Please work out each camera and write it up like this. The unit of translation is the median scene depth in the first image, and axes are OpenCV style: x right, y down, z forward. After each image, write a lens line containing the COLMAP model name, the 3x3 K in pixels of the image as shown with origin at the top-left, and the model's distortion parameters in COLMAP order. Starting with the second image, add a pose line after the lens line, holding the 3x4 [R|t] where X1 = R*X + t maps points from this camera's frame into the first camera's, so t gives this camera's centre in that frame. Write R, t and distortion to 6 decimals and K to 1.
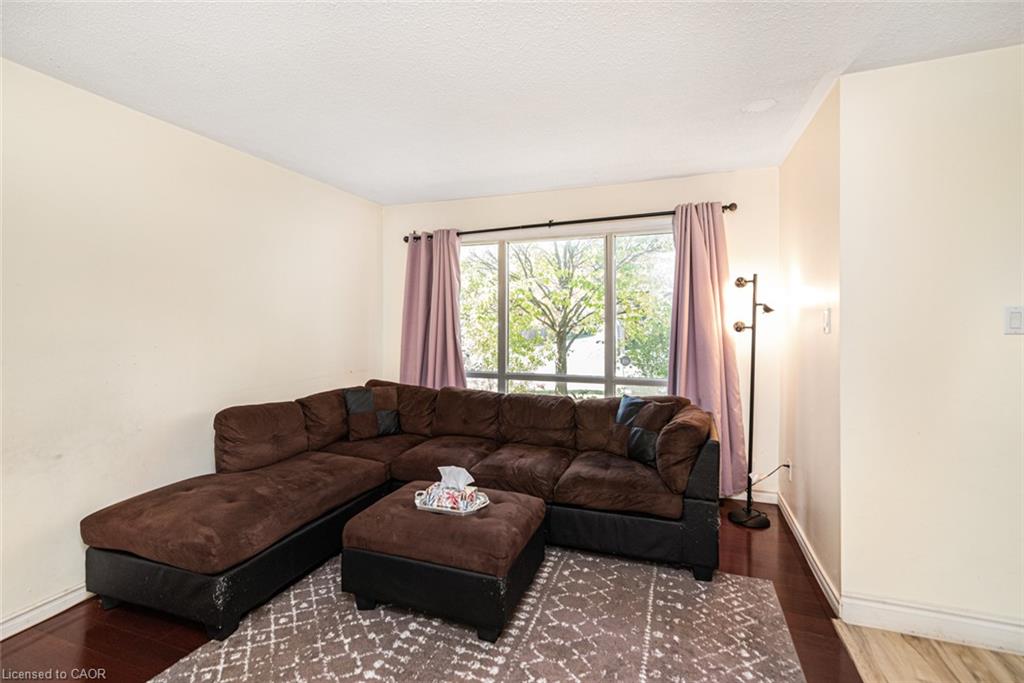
lens RADIAL K [[472.1, 0, 512.7], [0, 472.1, 325.1], [0, 0, 1]] dist [0.015599, -0.000231]
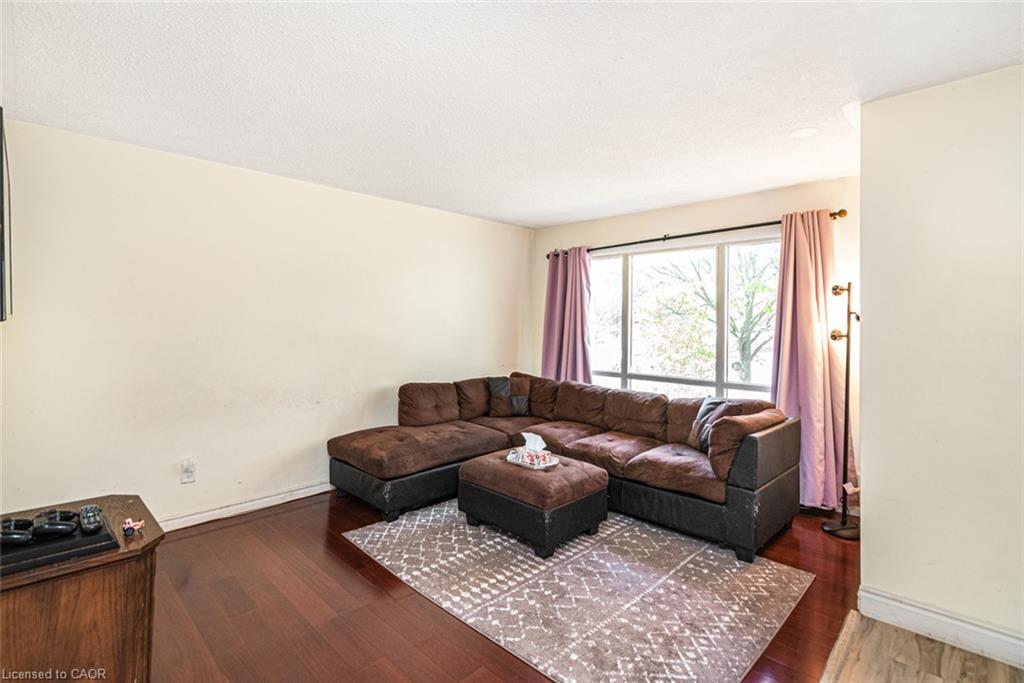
lens RADIAL K [[486.4, 0, 508.4], [0, 486.4, 315.4], [0, 0, 1]] dist [-0.001255, -0.000126]
pose [[0.907403, 0.003227, -0.420248, 0.367911], [-0.014162, 0.999637, -0.022902, -0.006317], [0.420022, 0.026733, 0.907120, -0.280039]]
